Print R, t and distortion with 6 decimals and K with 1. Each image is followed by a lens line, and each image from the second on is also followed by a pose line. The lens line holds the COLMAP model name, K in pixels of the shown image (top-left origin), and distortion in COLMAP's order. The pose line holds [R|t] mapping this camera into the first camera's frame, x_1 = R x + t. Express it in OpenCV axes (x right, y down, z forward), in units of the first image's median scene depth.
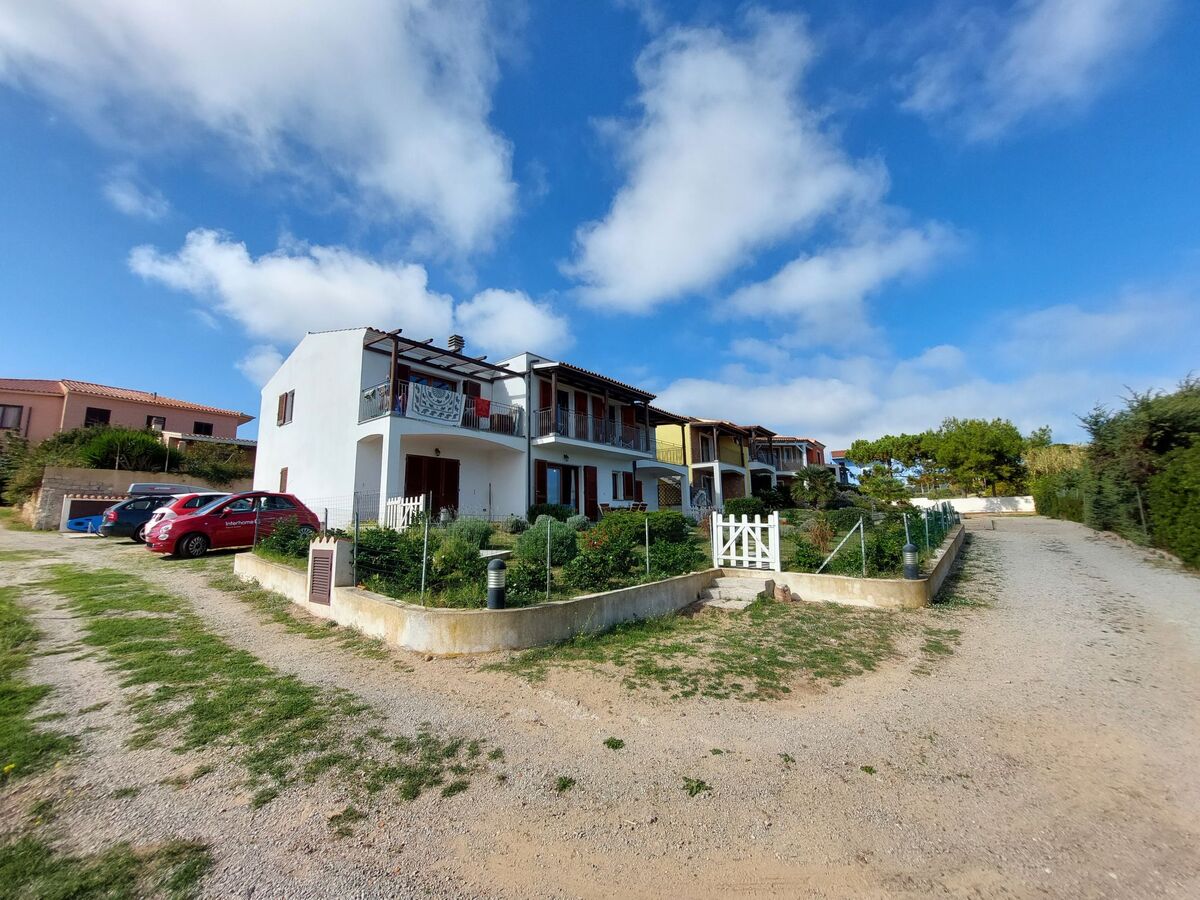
lens RADIAL K [[491.4, 0, 600.0], [0, 491.4, 450.0], [0, 0, 1]] dist [0.000182, 0.000147]
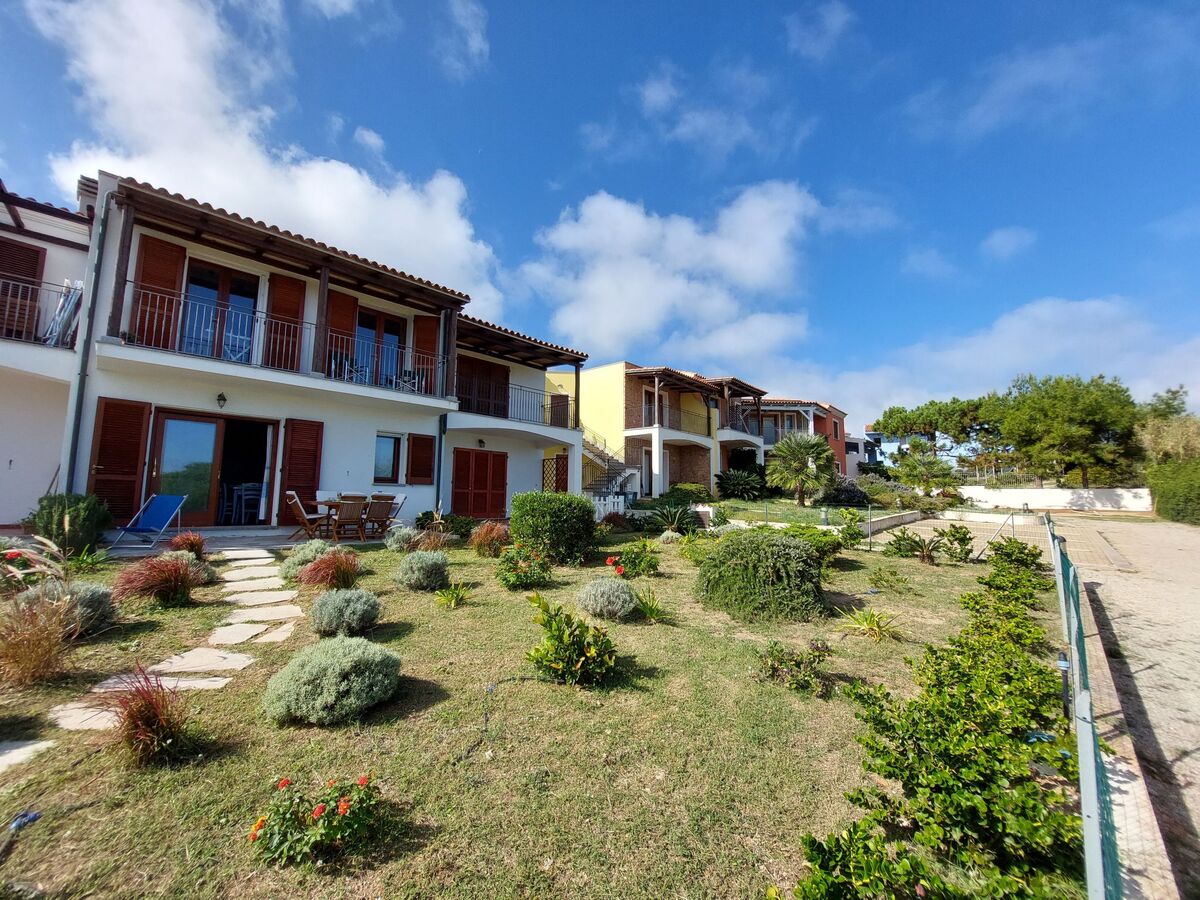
lens RADIAL K [[491.4, 0, 600.0], [0, 491.4, 450.0], [0, 0, 1]] dist [0.000182, 0.000147]
pose [[0.996625, 0.022656, -0.078903, 0.169925], [-0.018272, 0.998272, 0.055845, 0.014969], [0.080032, -0.054214, 0.995317, 0.254555]]
